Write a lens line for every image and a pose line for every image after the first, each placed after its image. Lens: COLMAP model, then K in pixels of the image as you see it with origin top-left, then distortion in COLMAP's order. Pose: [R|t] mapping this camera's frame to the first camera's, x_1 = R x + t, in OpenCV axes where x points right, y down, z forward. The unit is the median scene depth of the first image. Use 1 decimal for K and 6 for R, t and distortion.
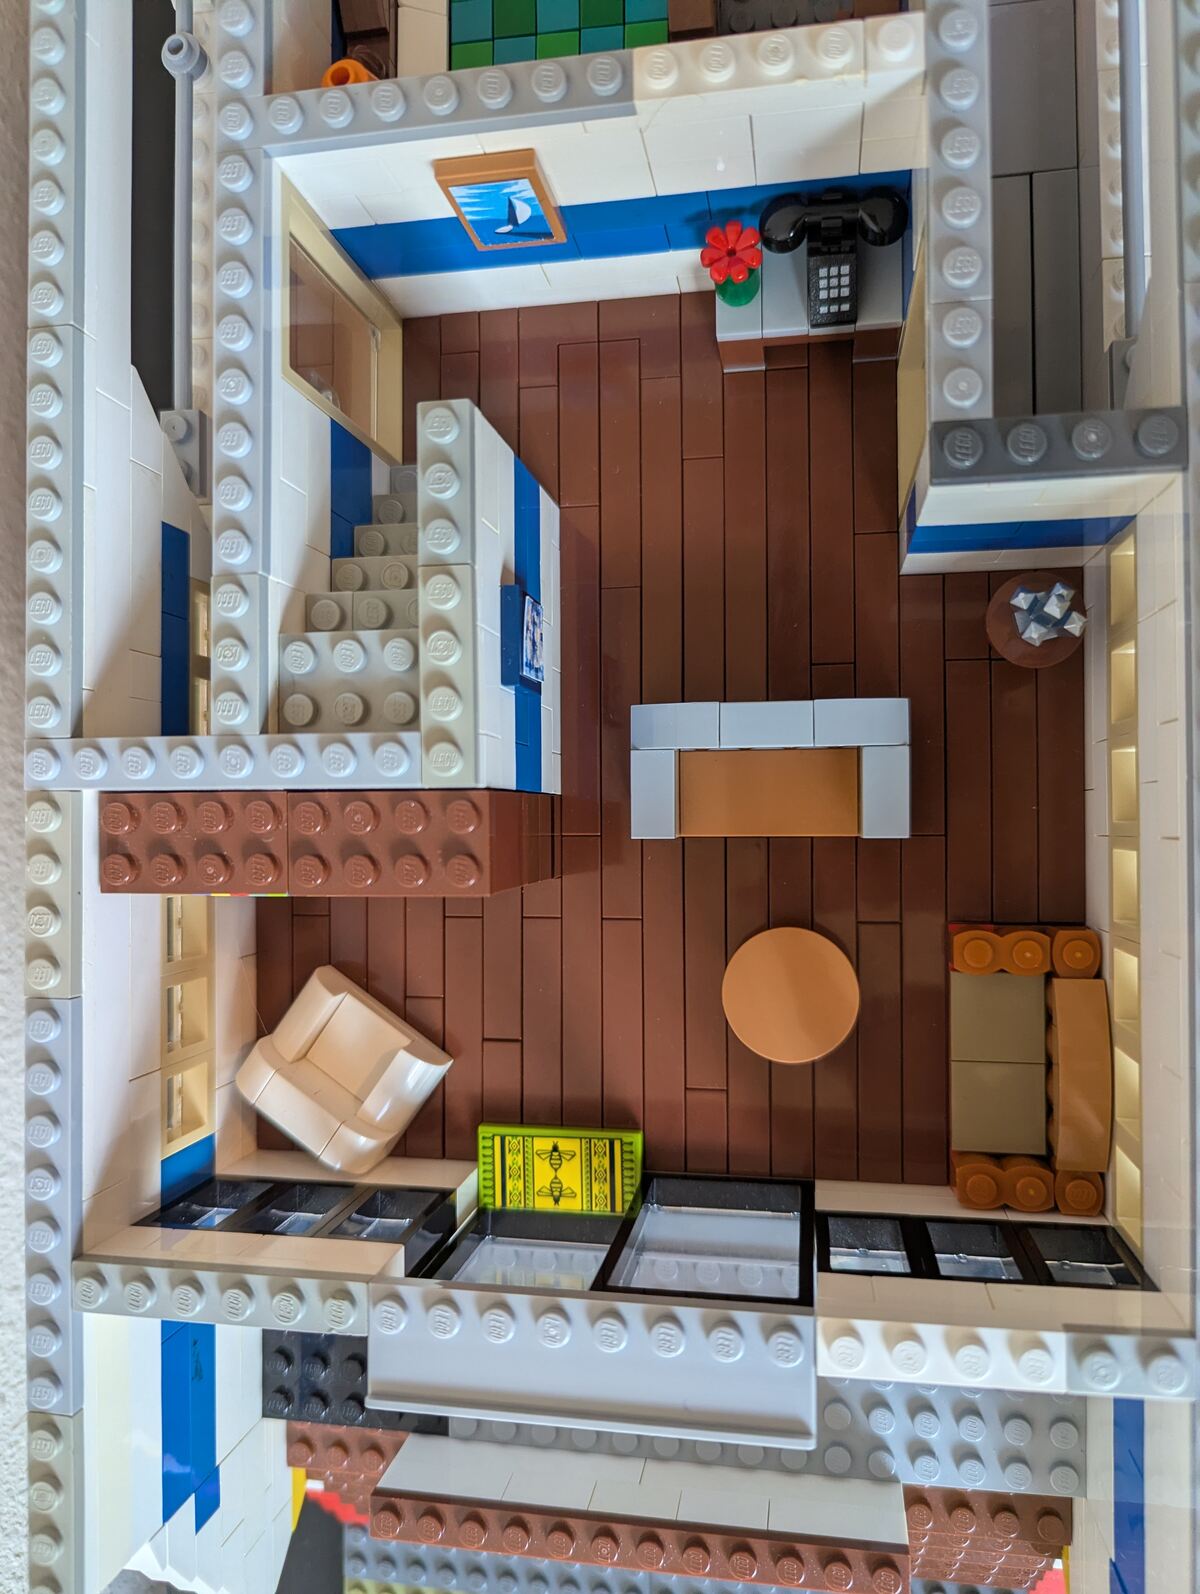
lens RADIAL K [[1212.5, 0, 600.0], [0, 1212.5, 797.0], [0, 0, 1]] dist [0.006565, -0.037489]
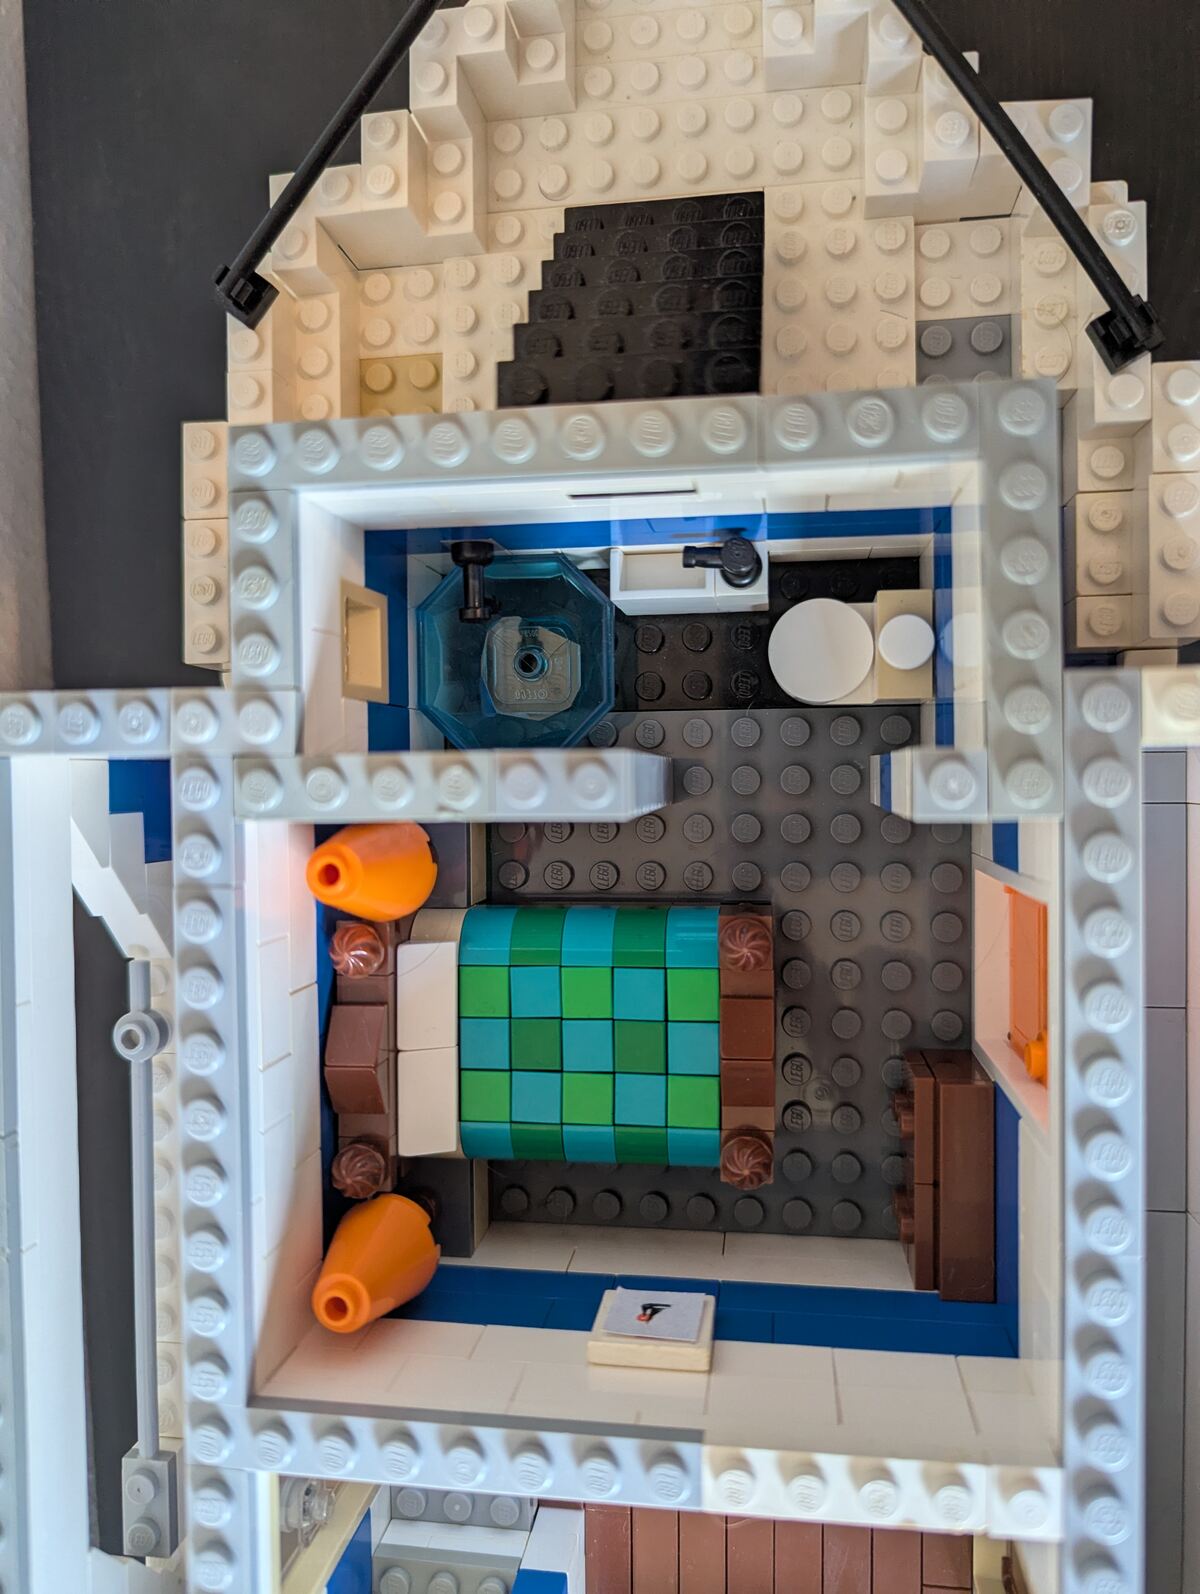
lens RADIAL K [[1212.5, 0, 600.0], [0, 1212.5, 797.0], [0, 0, 1]] dist [0.006565, -0.037489]
pose [[0.999424, -0.001105, 0.033932, -0.054747], [-0.000076, 0.999395, 0.034783, -0.854003], [-0.033950, -0.034765, 0.998819, 0.155572]]
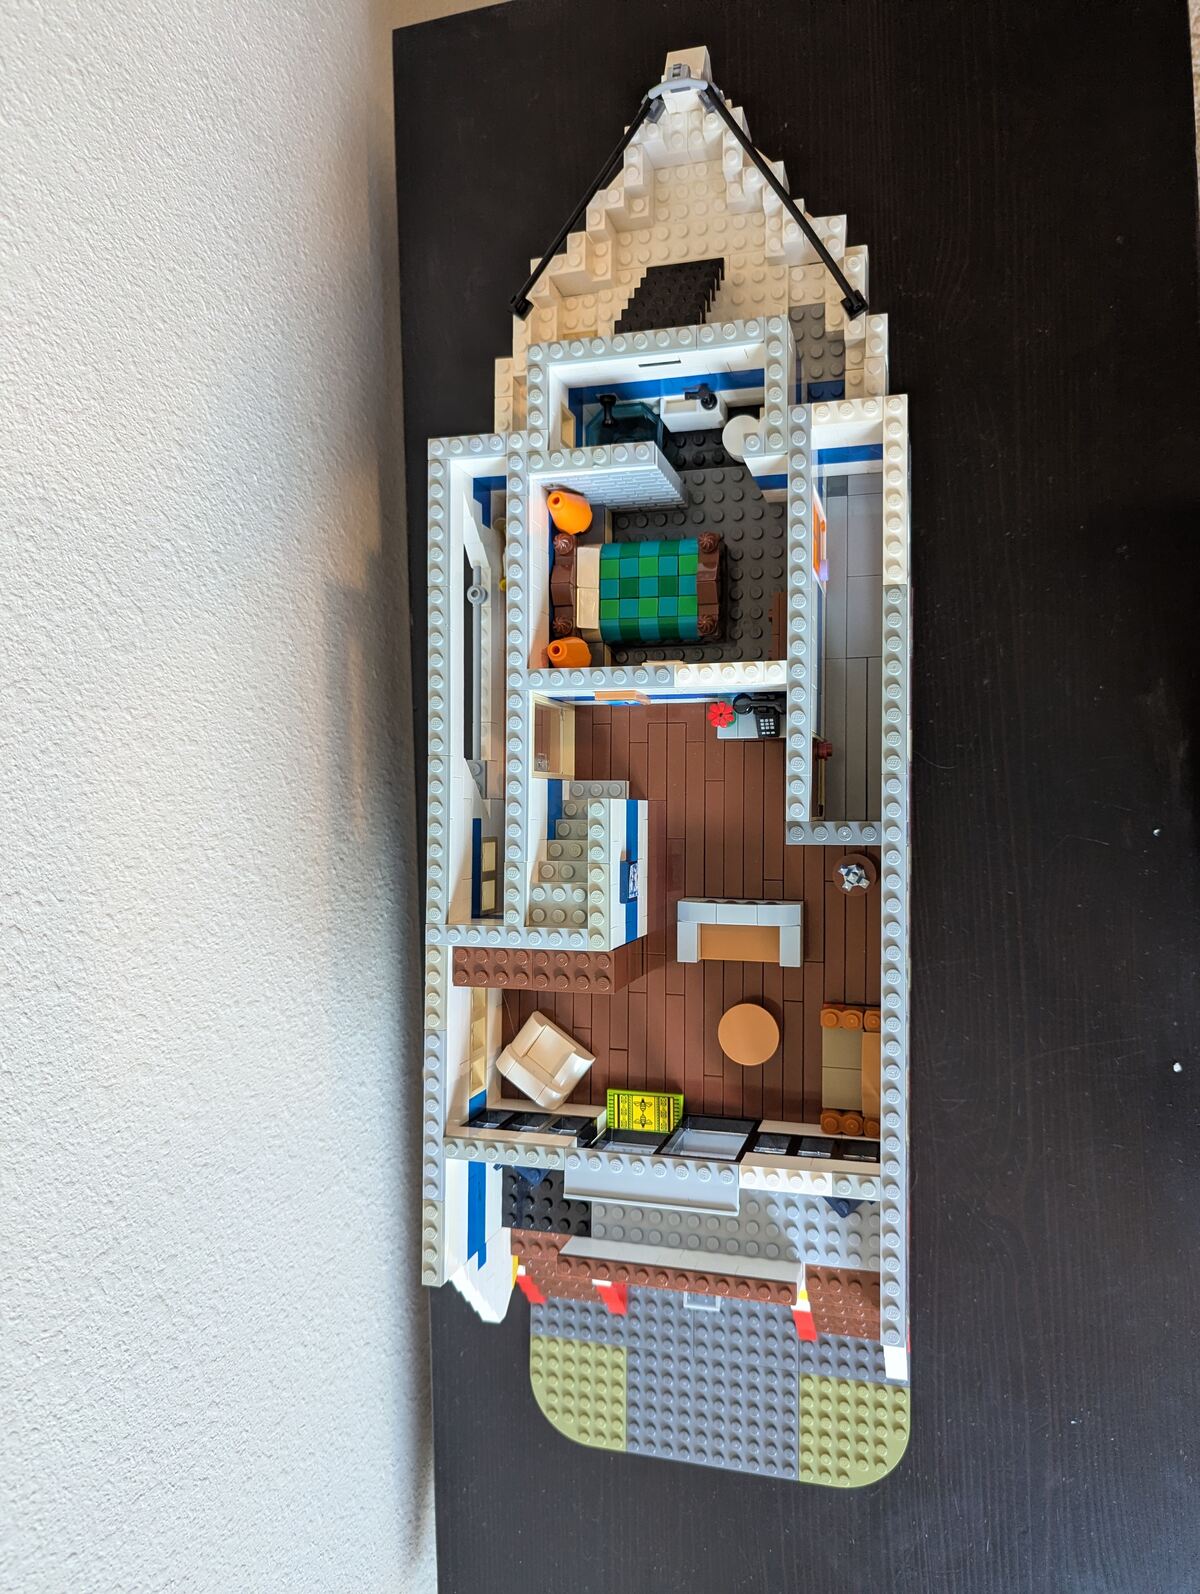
lens RADIAL K [[1189.4, 0, 600.0], [0, 1189.4, 797.0], [0, 0, 1]] dist [0.013272, -0.004887]
pose [[0.995334, 0.011240, -0.095831, 0.088997], [-0.010476, 0.999909, 0.008477, -0.283382], [0.095918, -0.007433, 0.995361, -1.174214]]
